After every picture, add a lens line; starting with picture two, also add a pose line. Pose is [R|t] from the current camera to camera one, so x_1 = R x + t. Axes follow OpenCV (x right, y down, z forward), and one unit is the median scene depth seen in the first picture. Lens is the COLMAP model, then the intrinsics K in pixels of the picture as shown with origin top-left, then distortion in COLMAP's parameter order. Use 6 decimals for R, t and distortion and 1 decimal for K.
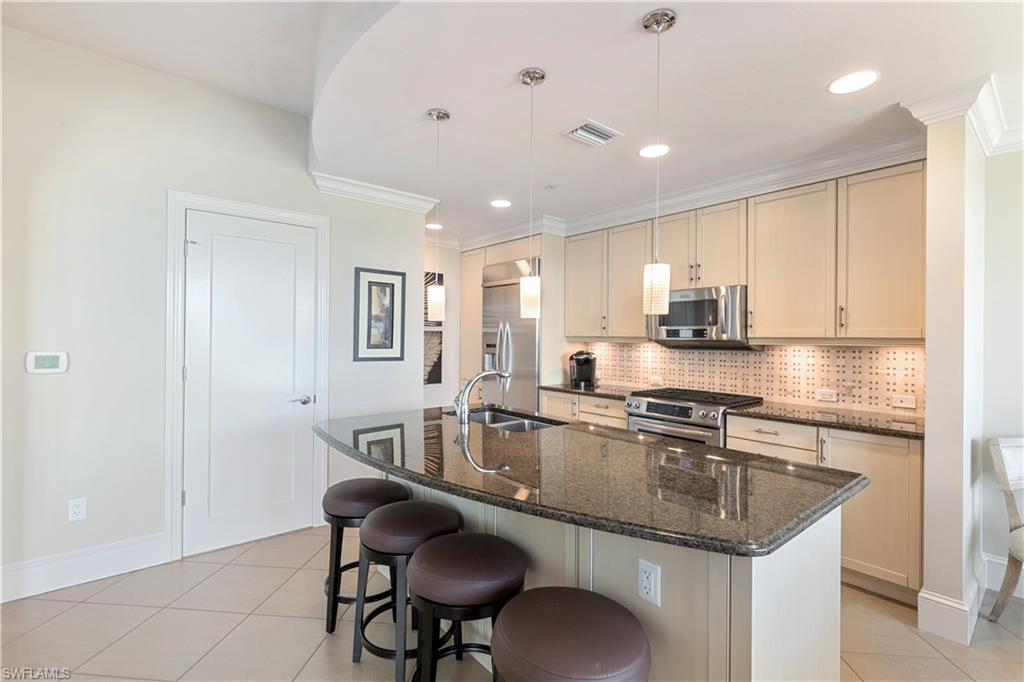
lens RADIAL K [[464.6, 0, 511.9], [0, 464.6, 335.6], [0, 0, 1]] dist [0.001501, -0.000099]
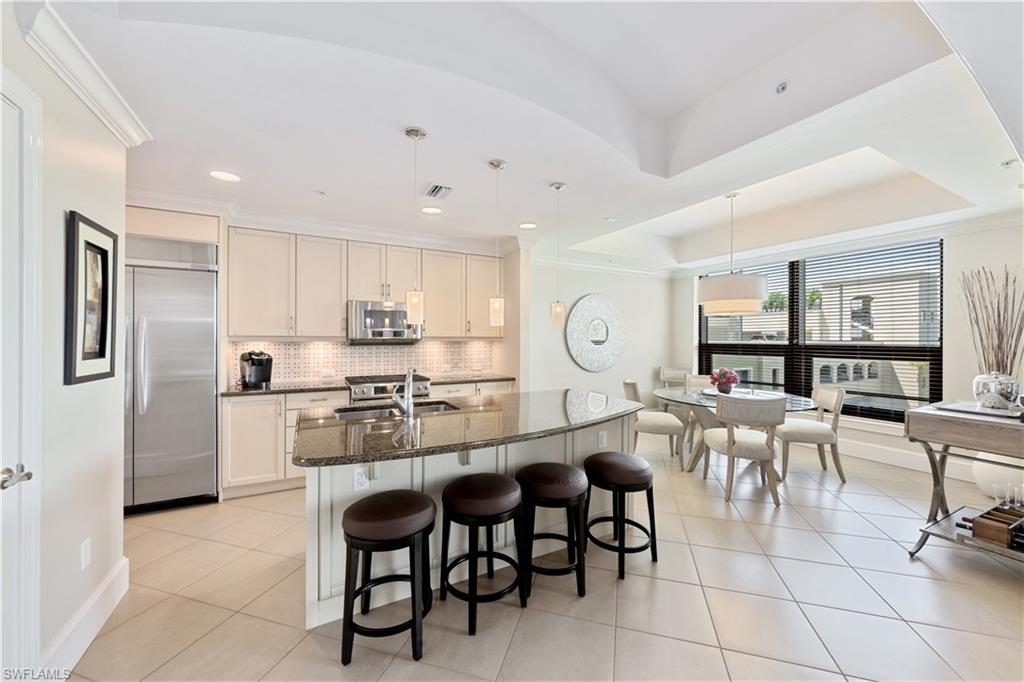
lens RADIAL K [[382.5, 0, 505.8], [0, 382.5, 339.5], [0, 0, 1]] dist [0.003536, 0.000036]
pose [[0.214158, -0.012768, 0.976716, -0.636380], [-0.007103, 0.999868, 0.014628, -0.007236], [-0.976773, -0.010070, 0.214039, 0.390983]]
